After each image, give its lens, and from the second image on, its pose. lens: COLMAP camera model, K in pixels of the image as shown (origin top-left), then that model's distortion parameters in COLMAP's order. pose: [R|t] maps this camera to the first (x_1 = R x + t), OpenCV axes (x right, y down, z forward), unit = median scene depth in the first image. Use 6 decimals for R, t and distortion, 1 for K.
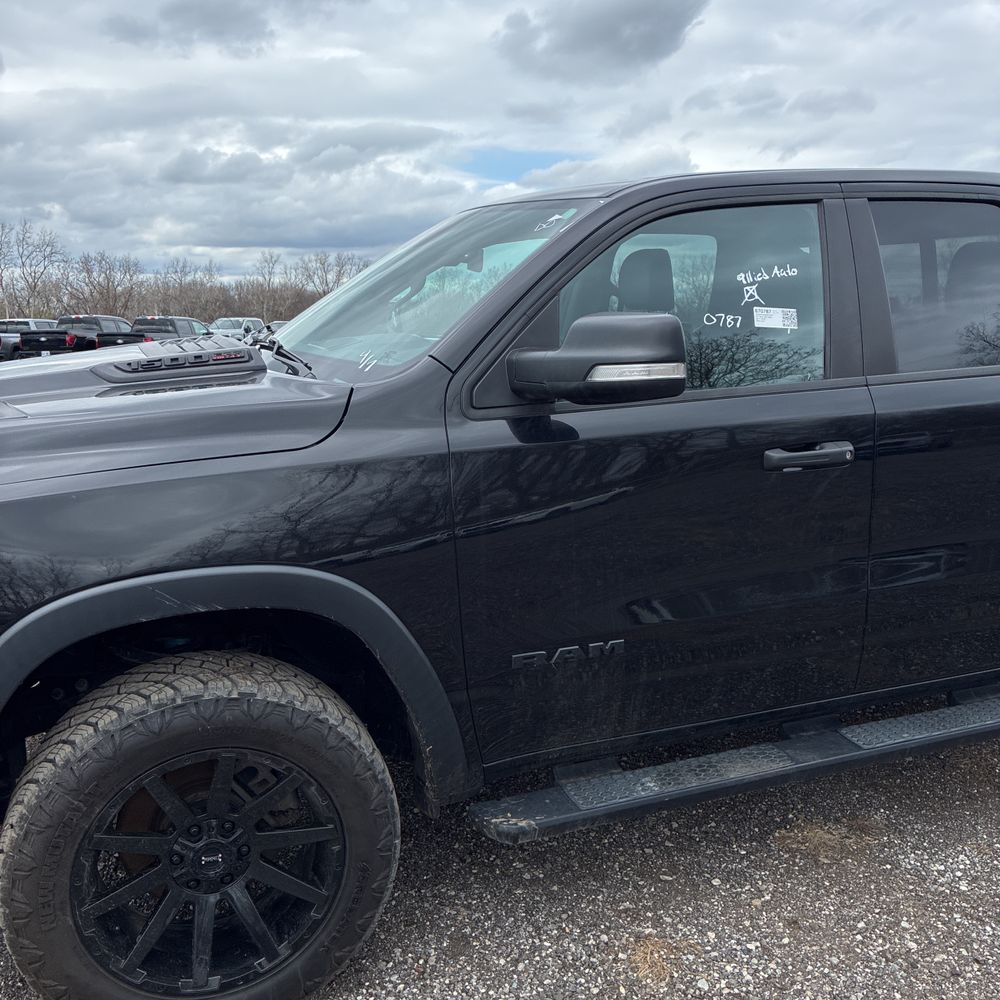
lens RADIAL K [[1027.0, 0, 489.7], [0, 1027.0, 496.4], [0, 0, 1]] dist [0.021865, 0.000000]
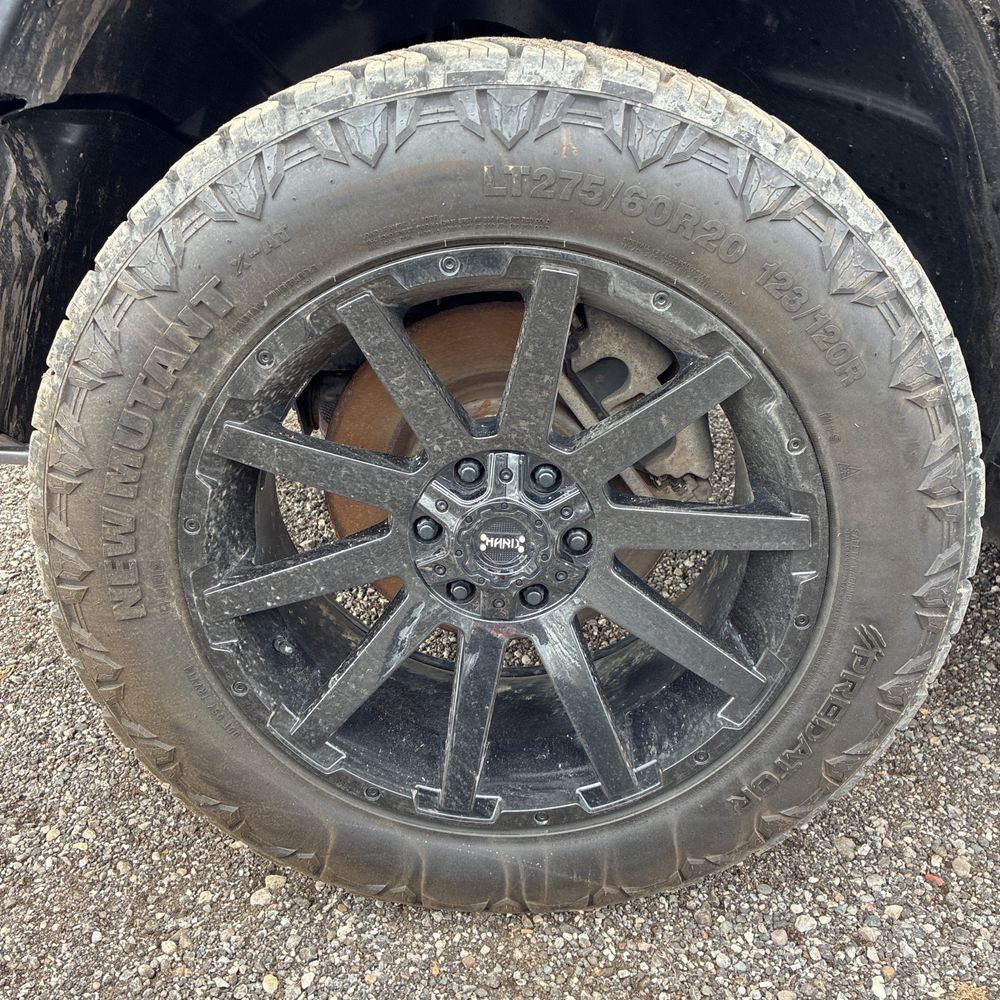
lens RADIAL K [[1027.0, 0, 489.2], [0, 1027.0, 515.4], [0, 0, 1]] dist [0.021865, 0.000000]
pose [[0.927455, 0.157942, -0.338941, -0.135372], [-0.079662, 0.969066, 0.233590, 0.245529], [0.365350, -0.189644, 0.911348, 0.624419]]
